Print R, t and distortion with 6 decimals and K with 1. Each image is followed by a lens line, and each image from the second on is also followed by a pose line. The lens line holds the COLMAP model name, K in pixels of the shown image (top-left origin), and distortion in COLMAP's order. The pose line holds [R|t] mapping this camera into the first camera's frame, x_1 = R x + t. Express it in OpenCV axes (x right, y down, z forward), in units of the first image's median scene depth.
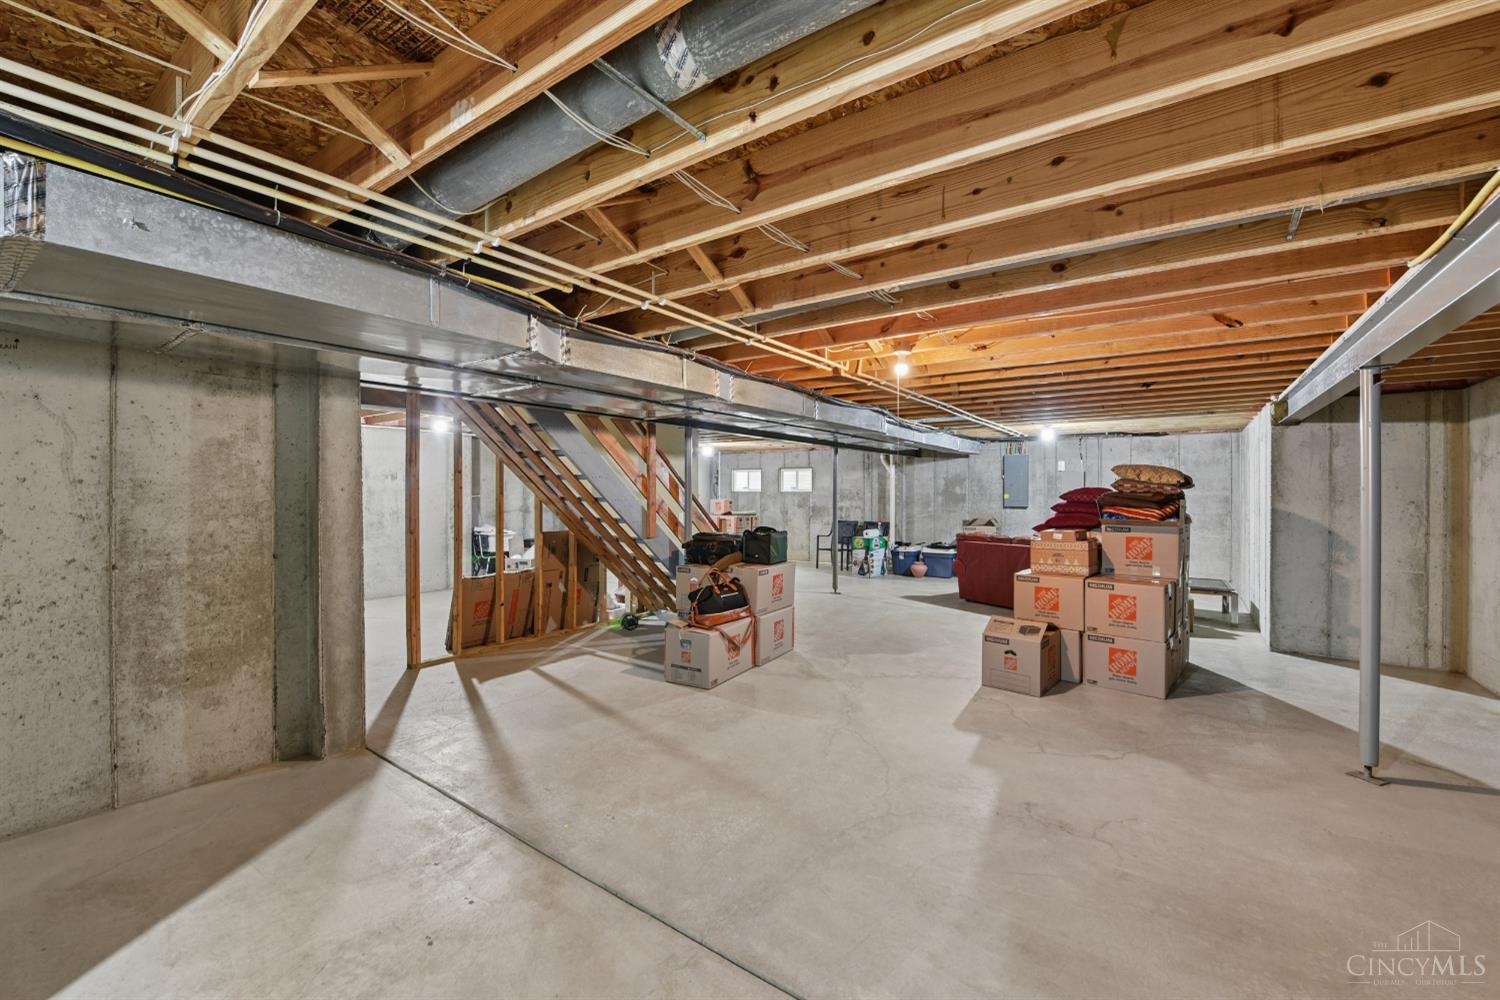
lens RADIAL K [[609.3, 0, 768.3], [0, 609.3, 488.2], [0, 0, 1]] dist [-0.001041, -0.000001]
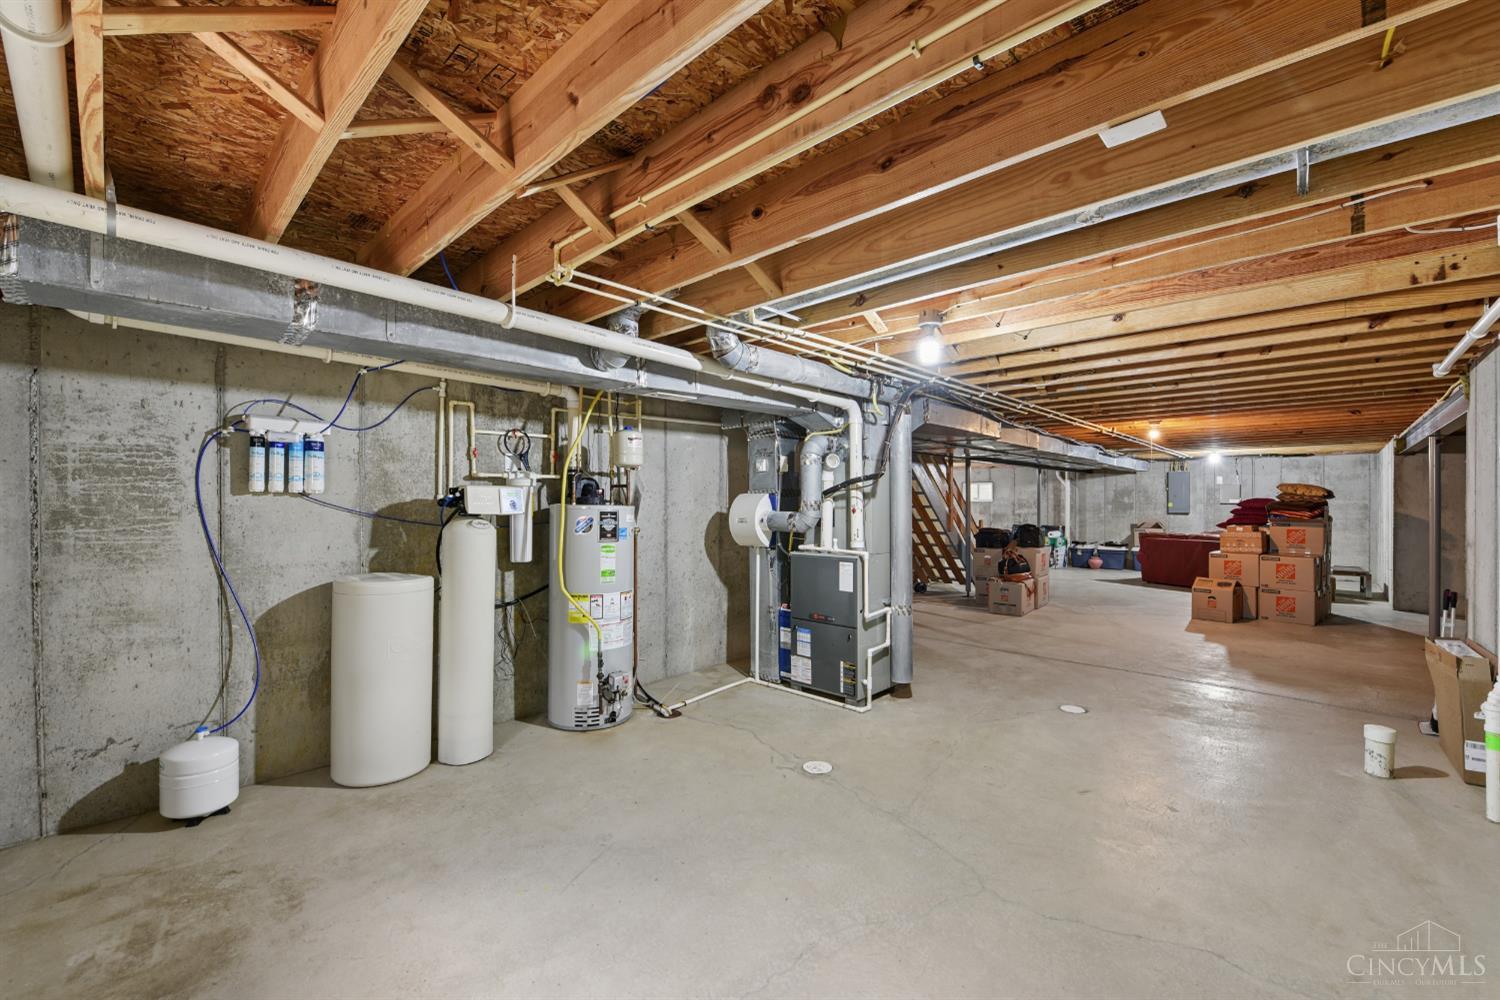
lens RADIAL K [[619.6, 0, 762.5], [0, 619.6, 500.1], [0, 0, 1]] dist [-0.008306, -0.000275]
pose [[0.989320, -0.003333, -0.145723, -0.406003], [0.003838, 0.999988, 0.003181, -0.005536], [0.145711, -0.003706, 0.989320, -0.601866]]
